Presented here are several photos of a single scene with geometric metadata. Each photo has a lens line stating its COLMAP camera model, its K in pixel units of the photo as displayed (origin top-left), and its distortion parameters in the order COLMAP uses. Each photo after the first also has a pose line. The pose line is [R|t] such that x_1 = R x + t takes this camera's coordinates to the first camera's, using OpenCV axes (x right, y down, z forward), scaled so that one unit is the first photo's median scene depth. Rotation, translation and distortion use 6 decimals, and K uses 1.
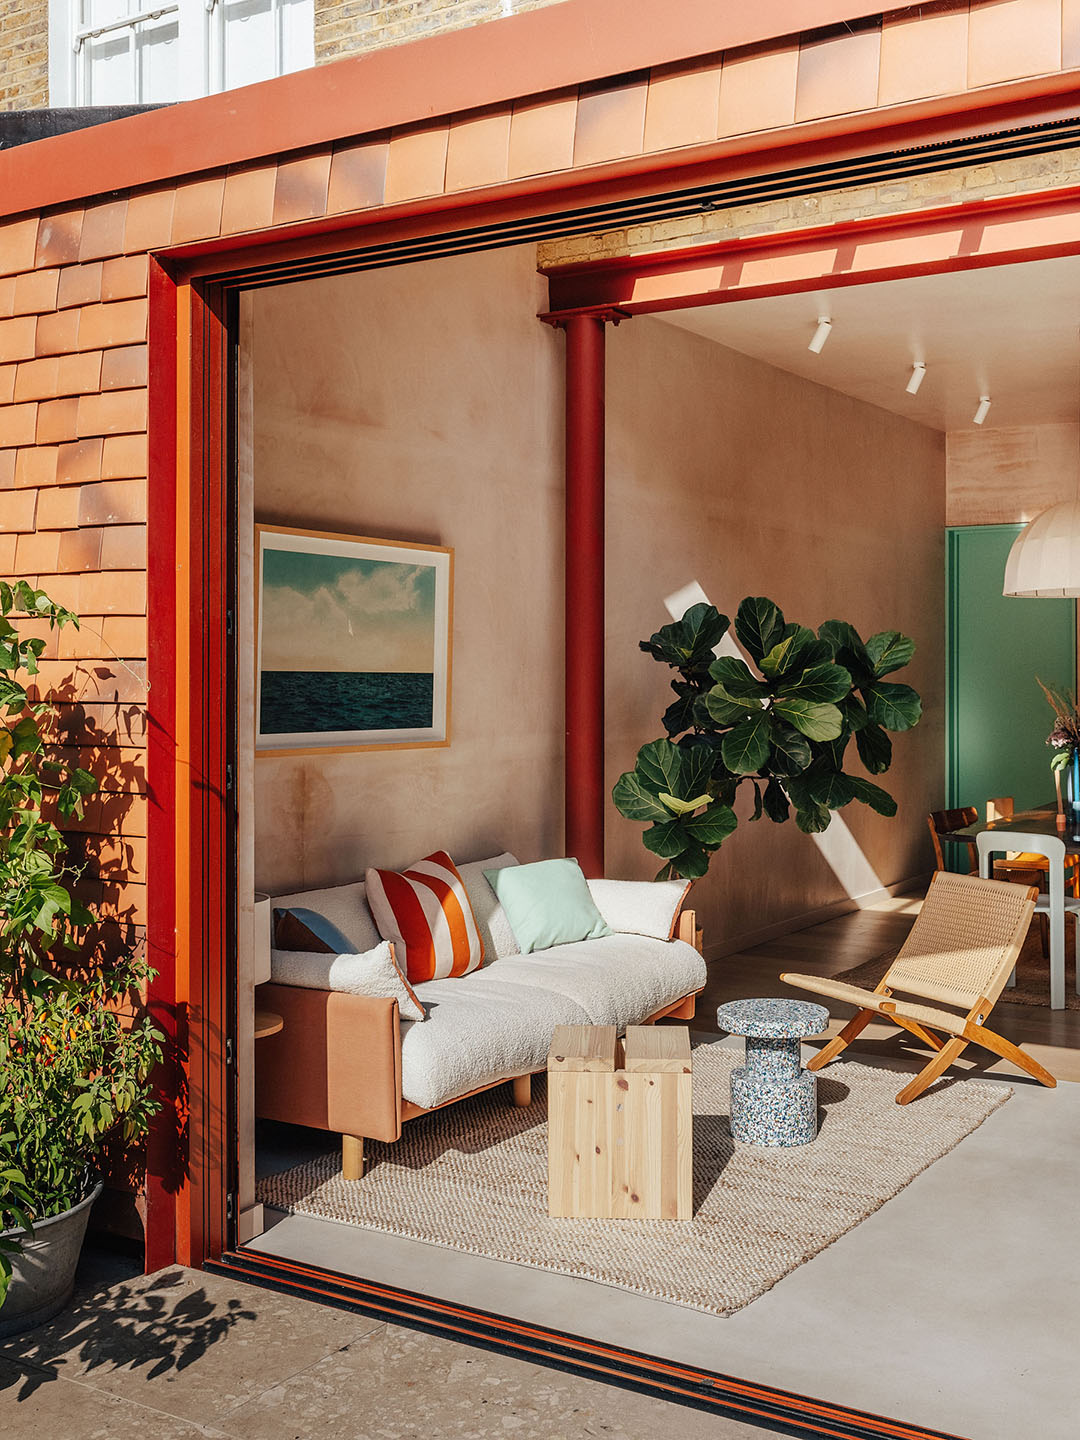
lens RADIAL K [[1491.0, 0, 539.7], [0, 1491.0, 712.7], [0, 0, 1]] dist [-0.005303, 0.000000]
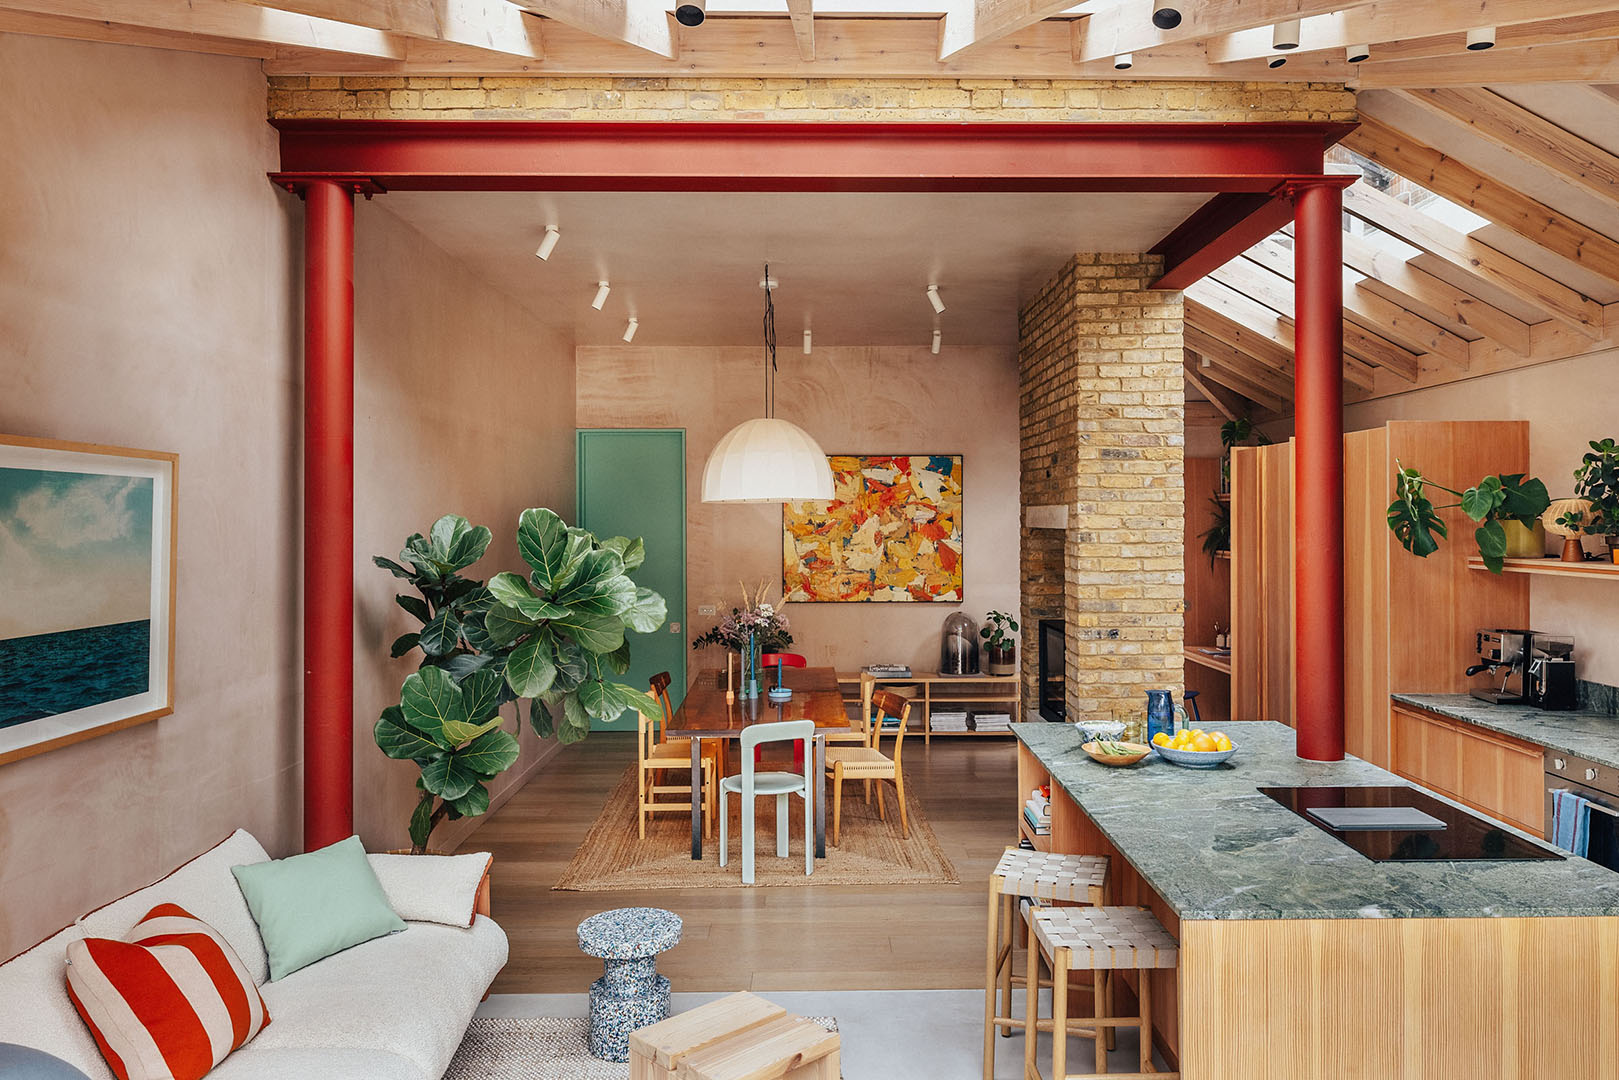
lens RADIAL K [[1186.6, 0, 816.7], [0, 1186.6, 542.4], [0, 0, 1]] dist [-0.004246, 0.001811]
pose [[0.859704, -0.001404, 0.510791, -0.078432], [0.010874, 0.999820, -0.015554, -0.047009], [-0.510677, 0.018927, 0.859564, 0.280736]]
